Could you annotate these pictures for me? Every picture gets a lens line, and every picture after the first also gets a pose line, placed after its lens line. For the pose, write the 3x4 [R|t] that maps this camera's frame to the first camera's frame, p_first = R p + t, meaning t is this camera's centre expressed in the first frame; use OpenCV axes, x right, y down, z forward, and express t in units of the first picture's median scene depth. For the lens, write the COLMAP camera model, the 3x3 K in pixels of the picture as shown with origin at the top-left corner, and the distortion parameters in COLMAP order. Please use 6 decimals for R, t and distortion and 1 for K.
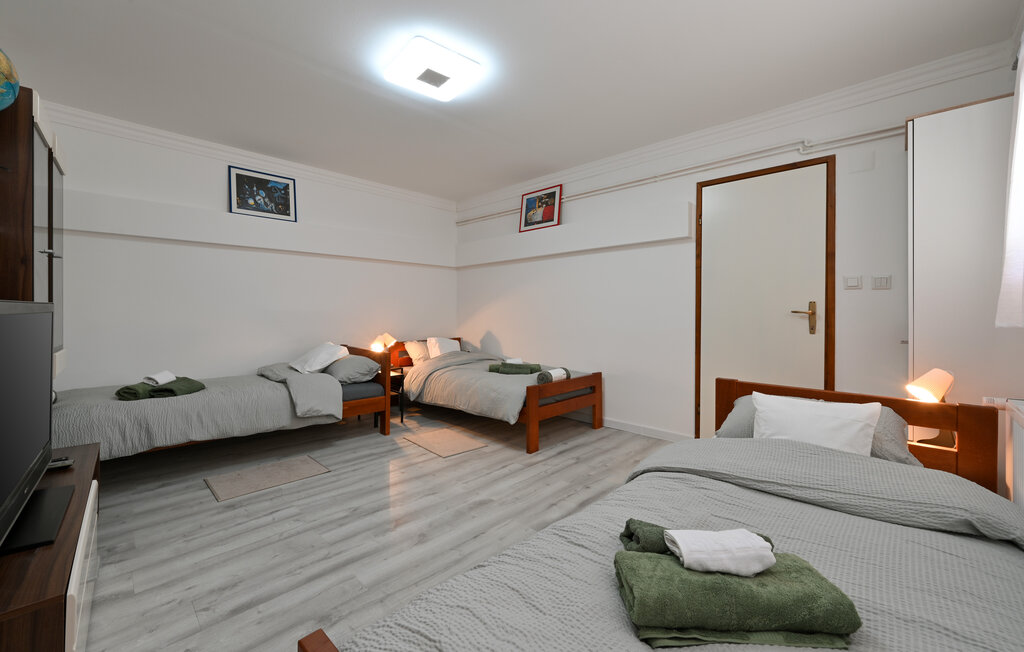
lens RADIAL K [[419.9, 0, 507.7], [0, 419.9, 322.5], [0, 0, 1]] dist [-0.004461, -0.000166]
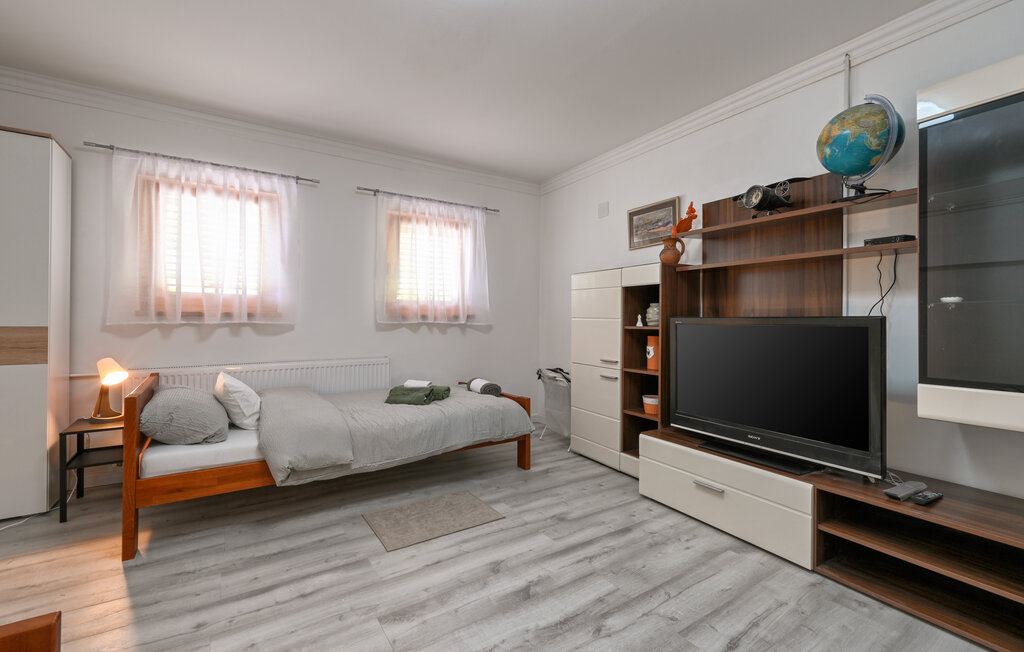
lens RADIAL K [[413.7, 0, 494.3], [0, 413.7, 317.4], [0, 0, 1]] dist [-0.003521, -0.000243]
pose [[-0.973681, -0.015759, 0.227368, -0.301389], [-0.010474, 0.999647, 0.024432, -0.029243], [-0.227673, 0.021407, -0.973502, 1.418220]]
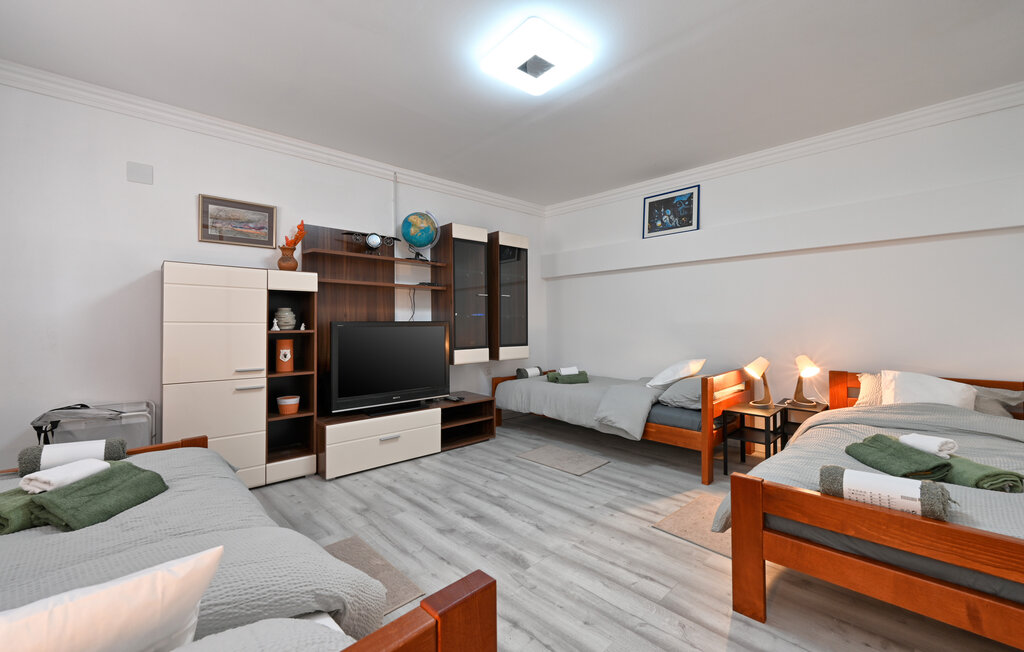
lens RADIAL K [[419.9, 0, 507.7], [0, 419.9, 322.5], [0, 0, 1]] dist [-0.004461, -0.000166]
pose [[-0.028219, -0.010017, -0.999552, 0.673700], [-0.030146, 0.999503, -0.009165, -0.012802], [0.999147, 0.029874, -0.028507, 0.899564]]
